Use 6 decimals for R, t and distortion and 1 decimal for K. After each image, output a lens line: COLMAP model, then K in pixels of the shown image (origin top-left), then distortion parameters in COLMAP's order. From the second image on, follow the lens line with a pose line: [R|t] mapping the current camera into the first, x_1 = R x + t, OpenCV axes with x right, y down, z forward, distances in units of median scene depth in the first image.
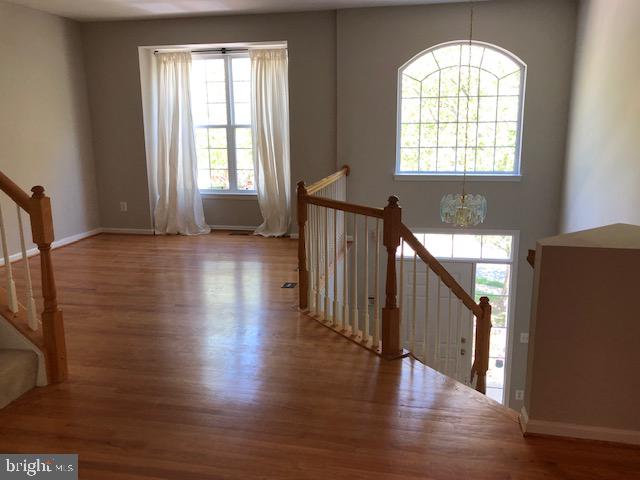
lens RADIAL K [[545.0, 0, 314.8], [0, 545.0, 244.0], [0, 0, 1]] dist [0.003499, -0.032798]
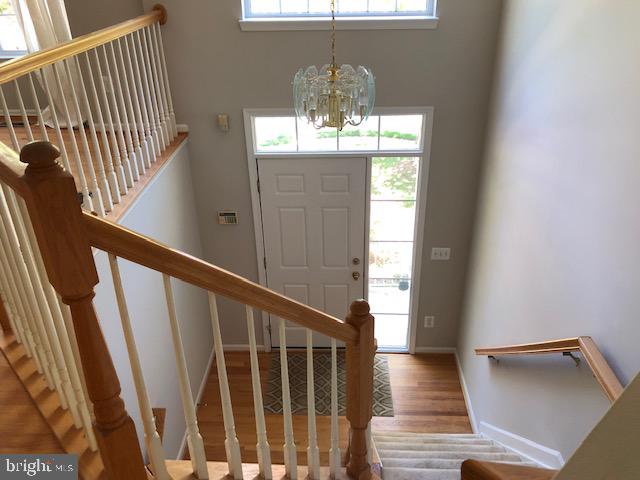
lens RADIAL K [[545.0, 0, 317.3], [0, 545.0, 242.6], [0, 0, 1]] dist [0.003499, -0.032798]
pose [[0.986853, -0.080210, 0.140313, 0.123568], [0.037979, 0.958938, 0.281062, -0.056109], [-0.157095, -0.272038, 0.949377, 0.330638]]
